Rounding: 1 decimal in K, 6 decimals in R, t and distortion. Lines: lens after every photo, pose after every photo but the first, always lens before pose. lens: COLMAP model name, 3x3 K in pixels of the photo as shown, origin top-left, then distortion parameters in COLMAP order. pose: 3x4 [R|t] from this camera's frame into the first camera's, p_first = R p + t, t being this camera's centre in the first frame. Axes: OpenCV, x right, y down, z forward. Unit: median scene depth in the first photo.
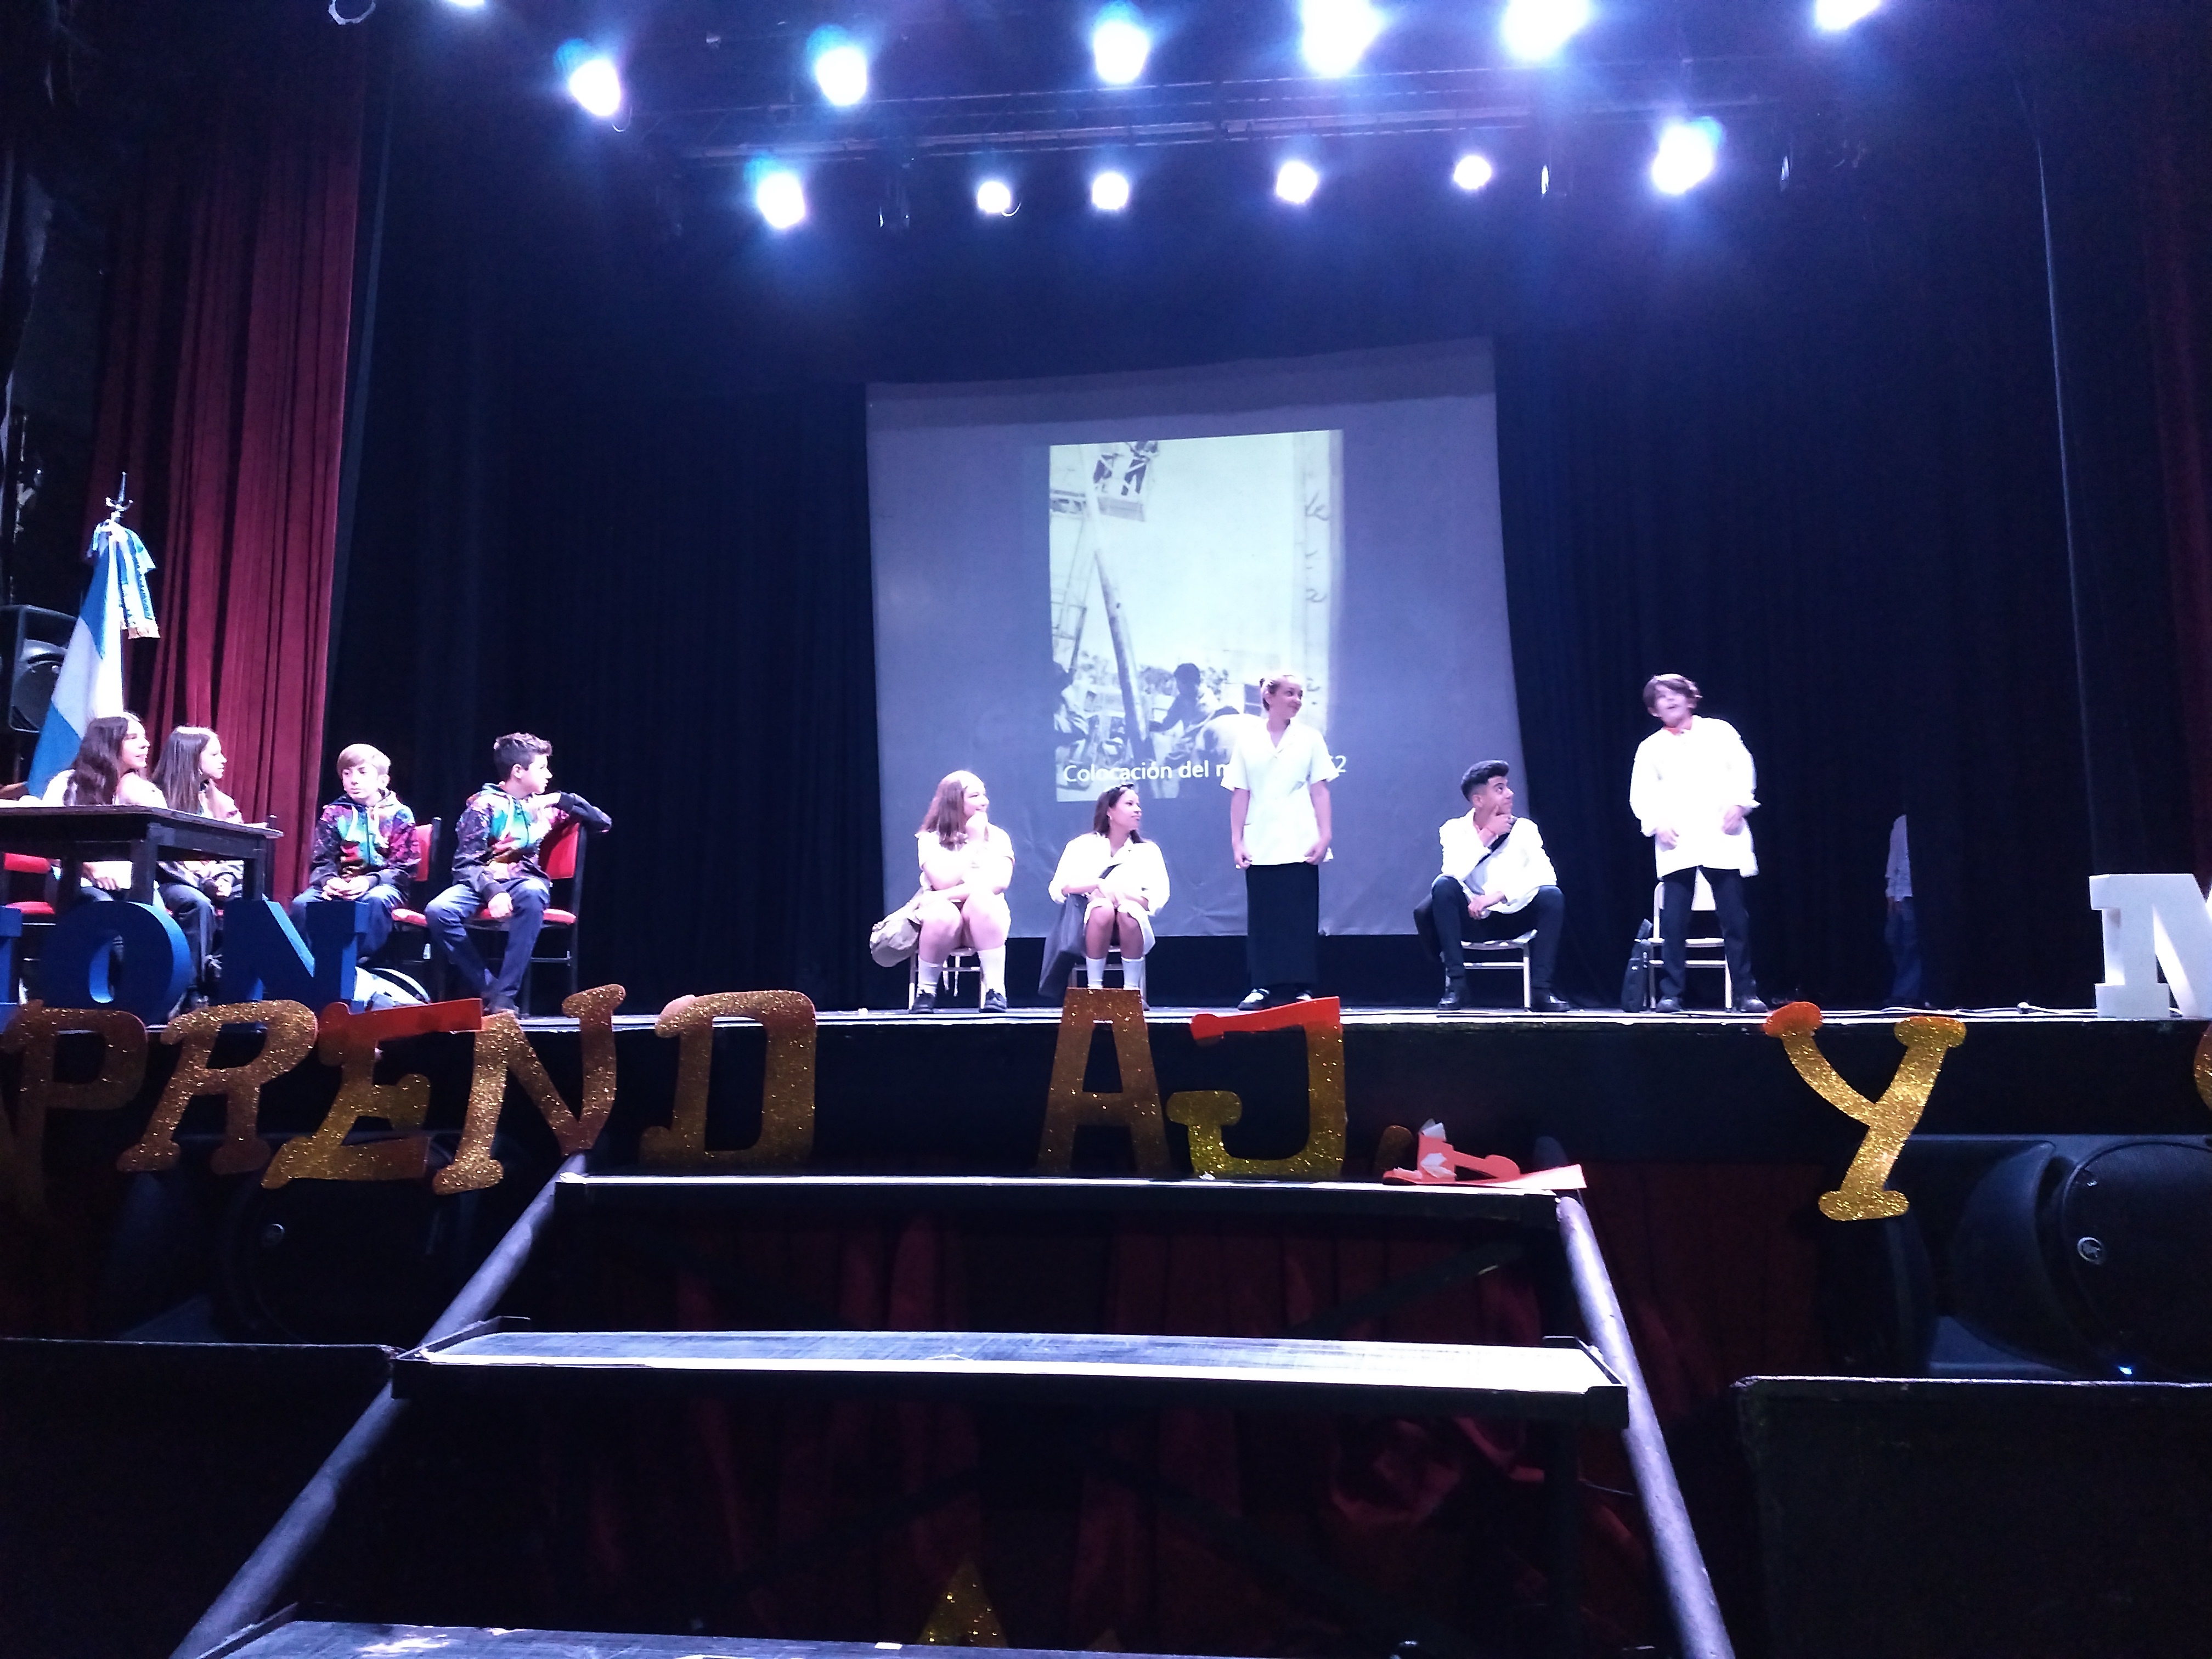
lens RADIAL K [[1659.0, 0, 1092.7], [0, 1659.0, 851.2], [0, 0, 1]] dist [0.070014, -0.103521]
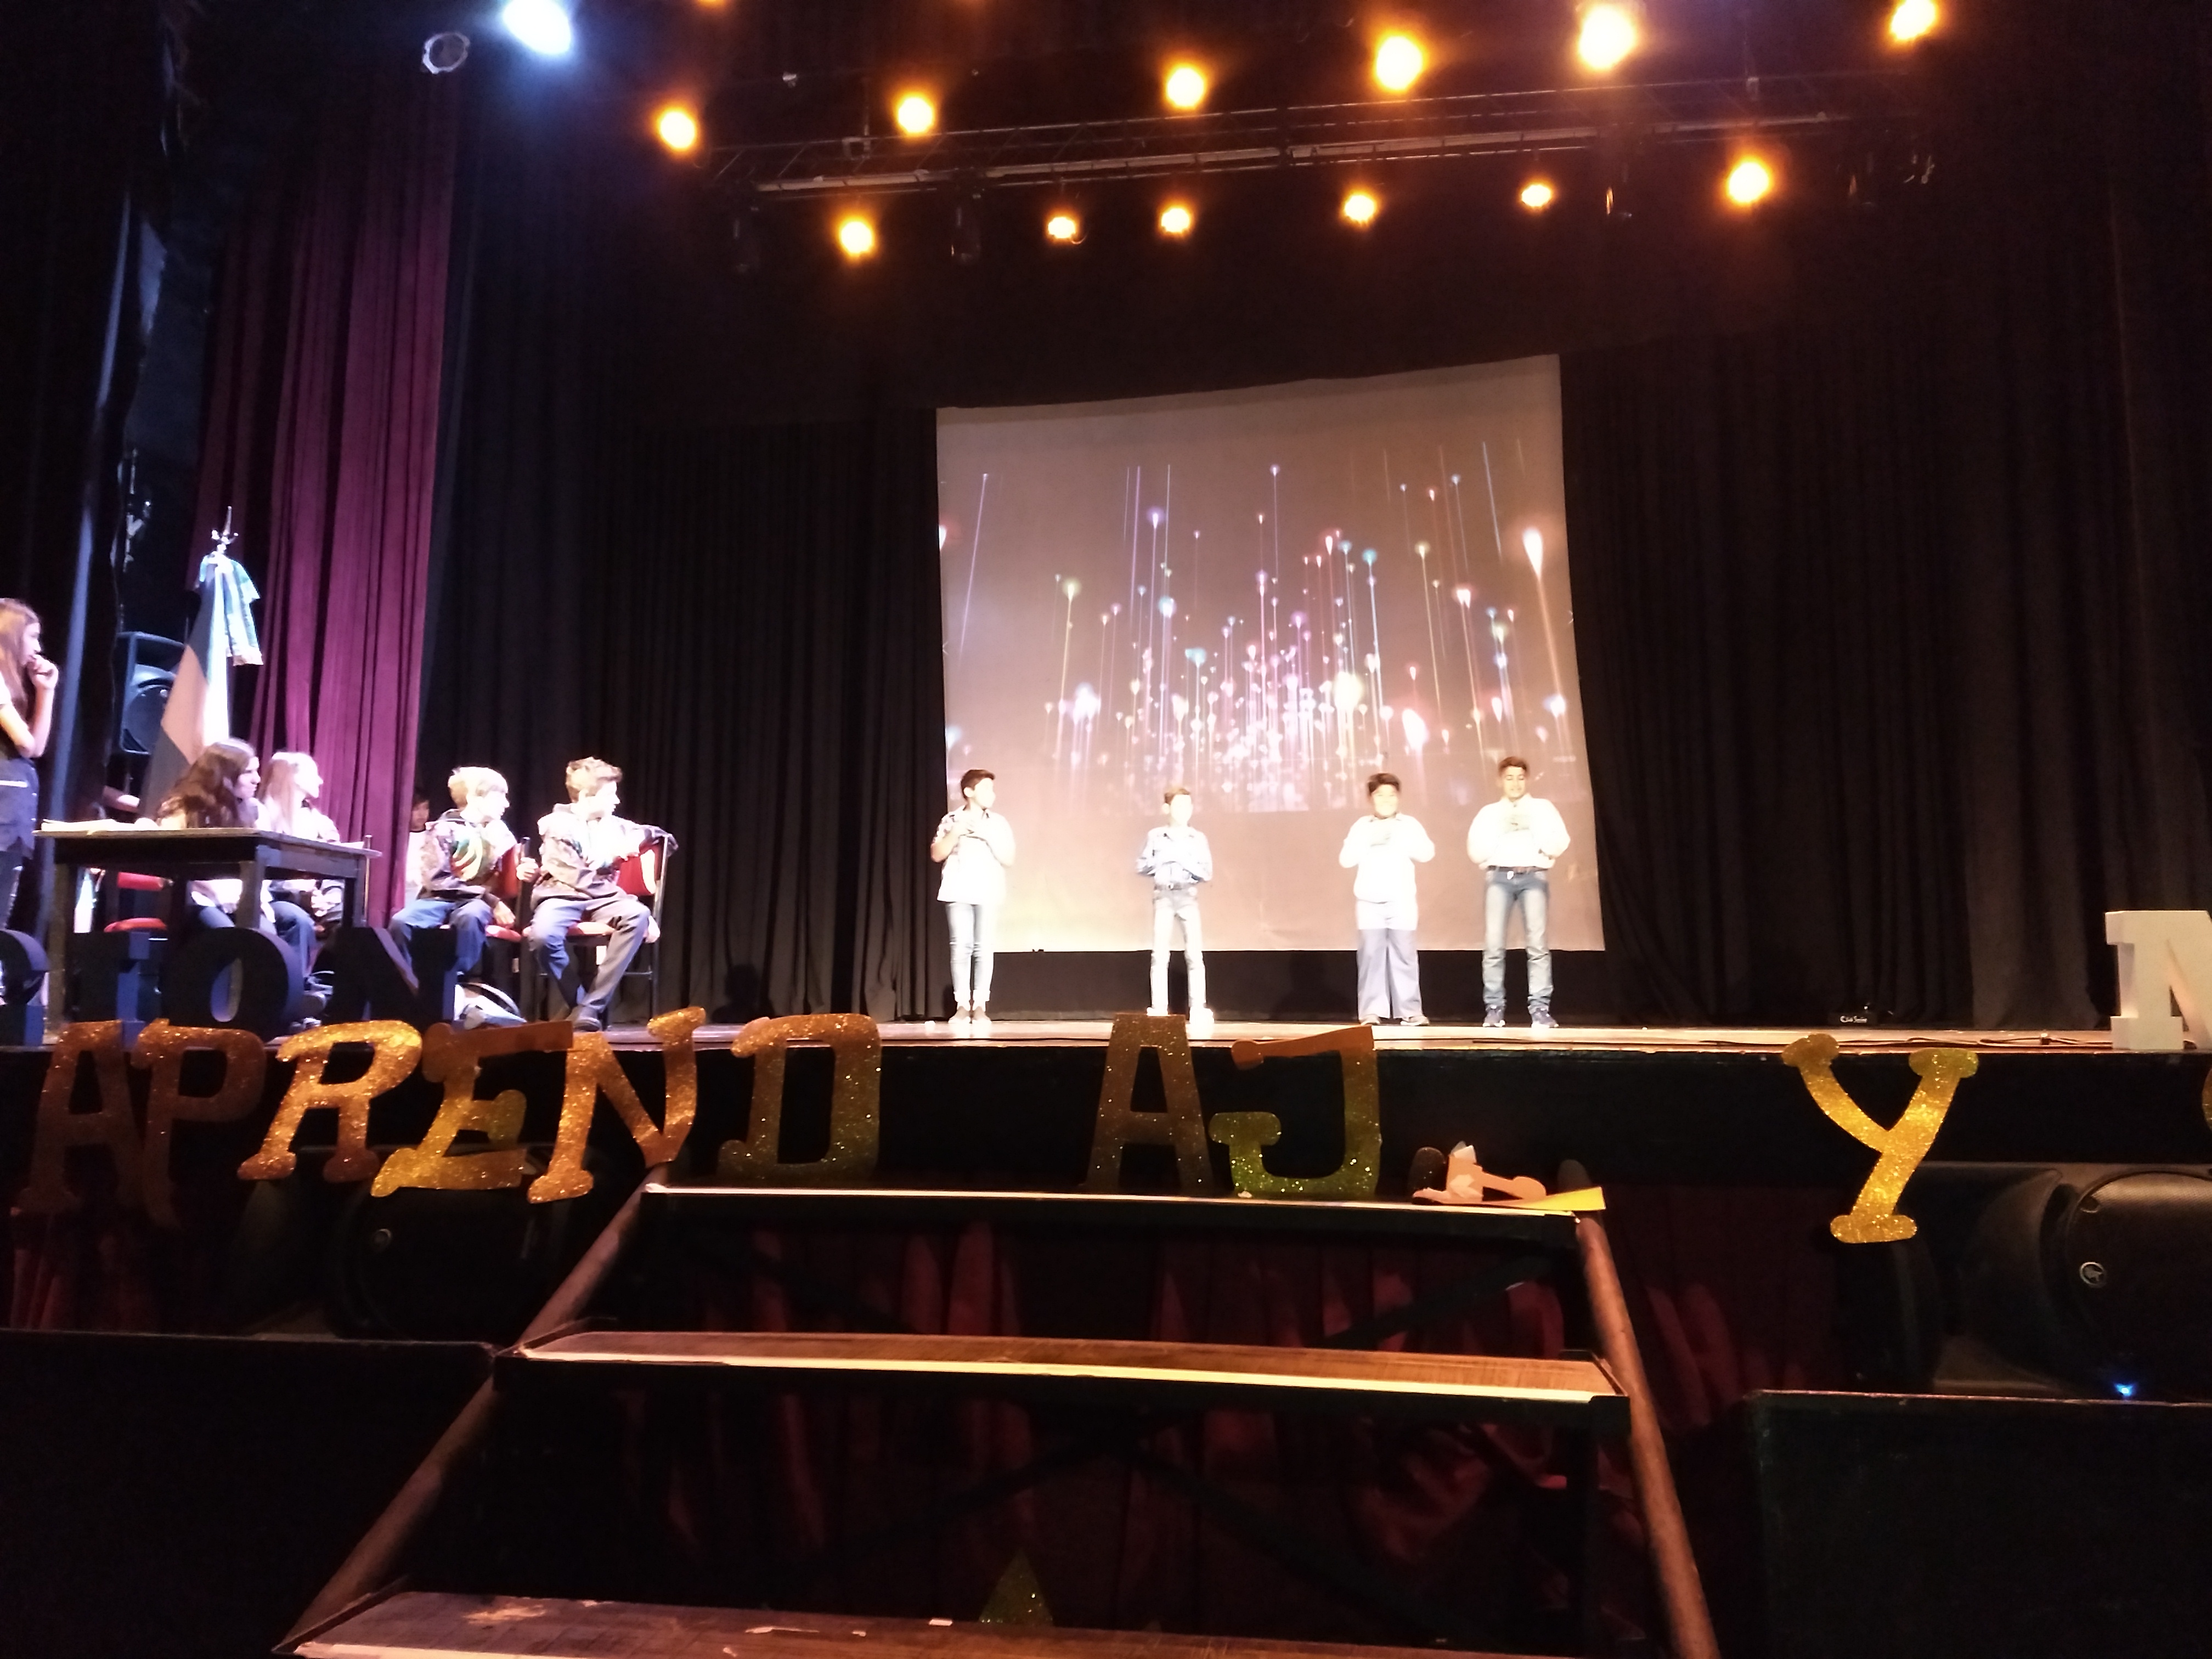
lens RADIAL K [[1659.0, 0, 1099.6], [0, 1659.0, 850.4], [0, 0, 1]] dist [0.070014, -0.103521]
pose [[0.999266, 0.002536, -0.038234, 0.014139], [-0.002740, 0.999982, -0.005284, -0.016225], [0.038220, 0.005385, 0.999255, -0.059280]]
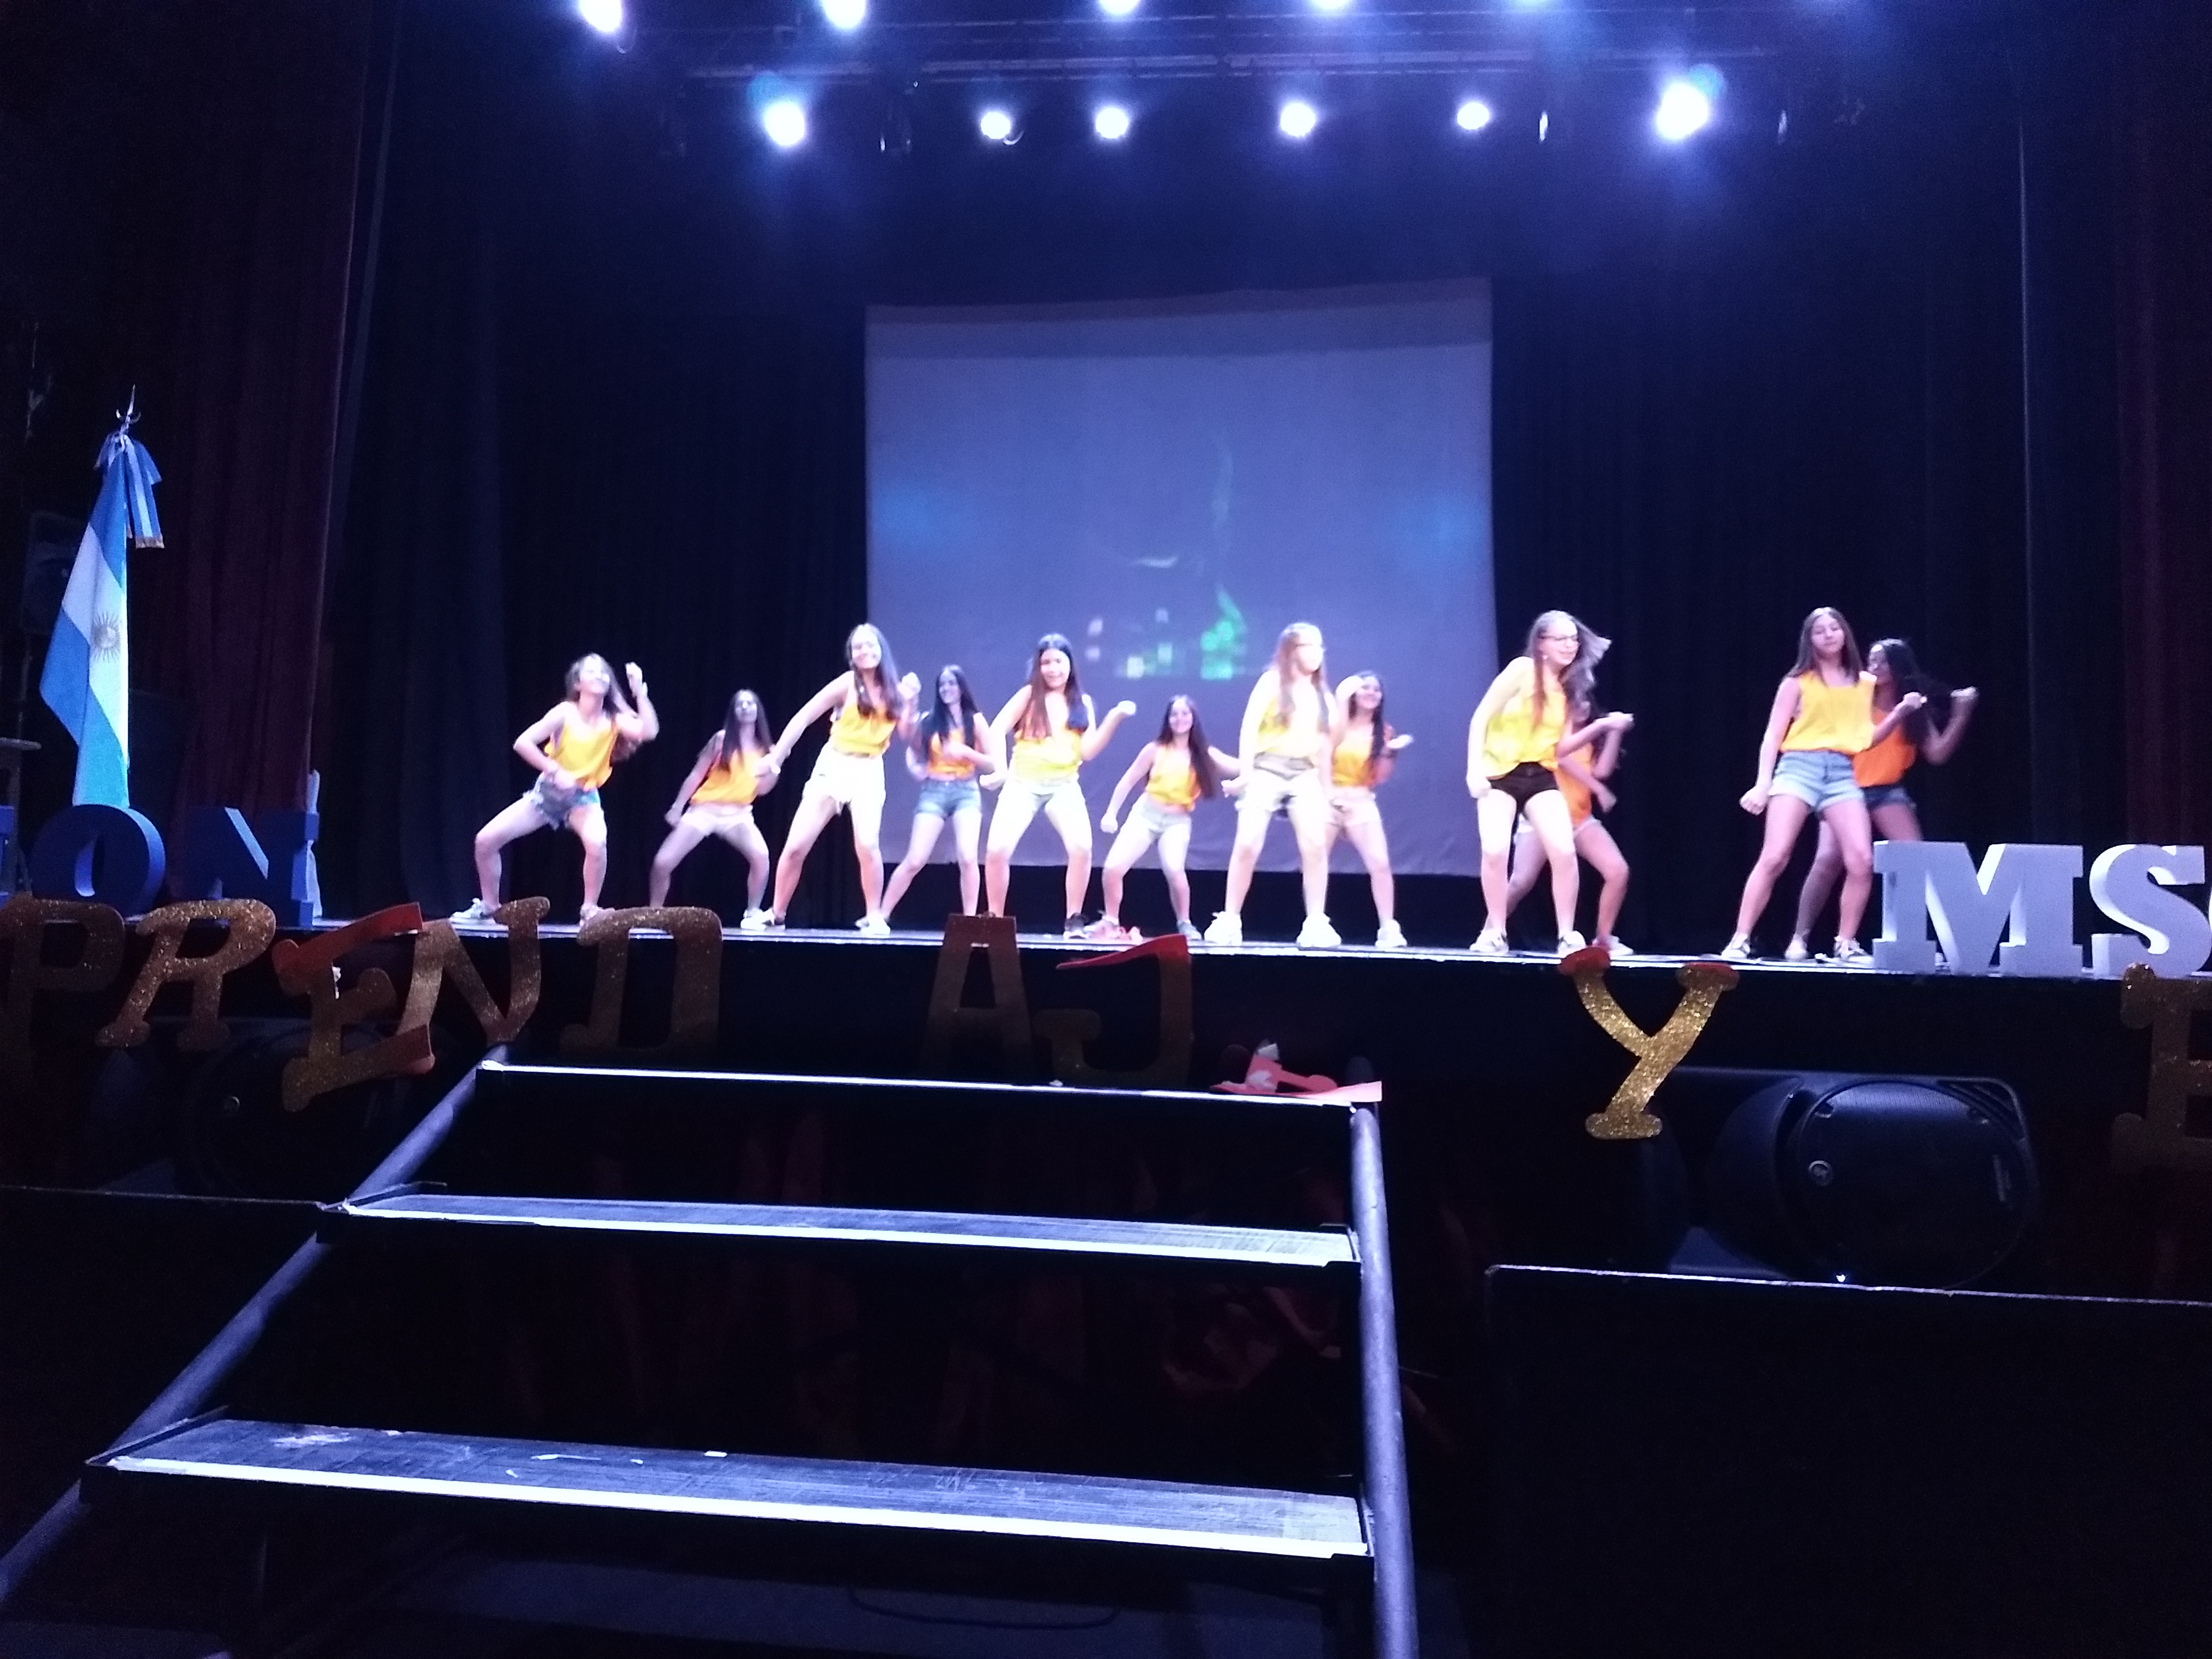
lens RADIAL K [[1659.0, 0, 1104.6], [0, 1659.0, 860.0], [0, 0, 1]] dist [0.070014, -0.103521]
pose [[0.999436, 0.033336, -0.004112, 0.092617], [-0.033080, 0.998123, 0.051542, -0.013677], [0.005823, -0.051377, 0.998662, -0.109861]]
